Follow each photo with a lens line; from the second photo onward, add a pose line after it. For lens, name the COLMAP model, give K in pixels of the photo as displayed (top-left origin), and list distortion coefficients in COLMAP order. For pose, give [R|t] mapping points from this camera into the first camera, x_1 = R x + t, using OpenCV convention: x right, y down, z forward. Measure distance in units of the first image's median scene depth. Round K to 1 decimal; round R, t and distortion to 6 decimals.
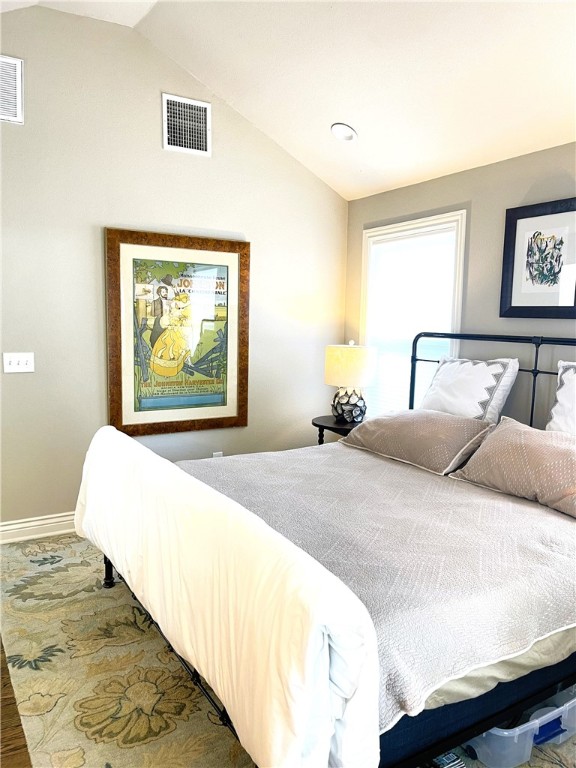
lens RADIAL K [[585.8, 0, 290.9], [0, 585.8, 386.7], [0, 0, 1]] dist [0.064947, -0.090330]
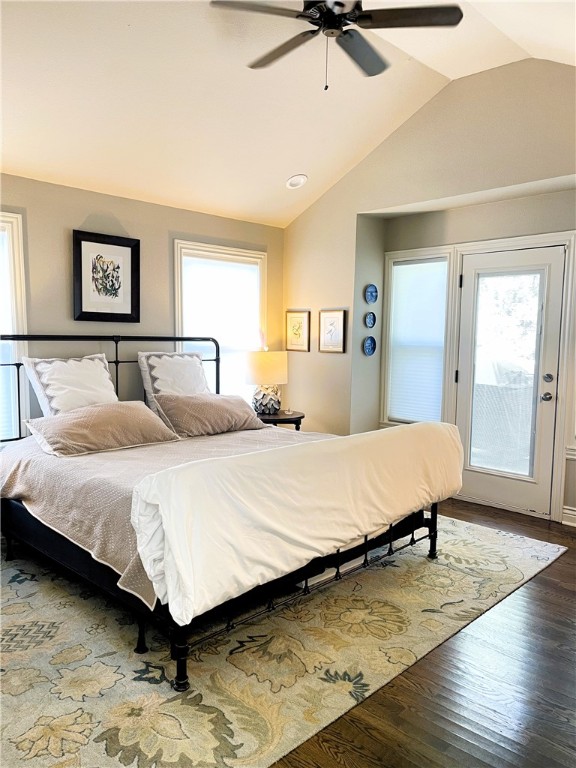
lens RADIAL K [[585.8, 0, 292.0], [0, 585.8, 384.4], [0, 0, 1]] dist [0.064947, -0.090330]
pose [[-0.267340, -0.102144, 0.958173, -0.968503], [0.094750, 0.986761, 0.131628, -0.113093], [-0.958933, 0.125976, -0.254123, 0.965995]]
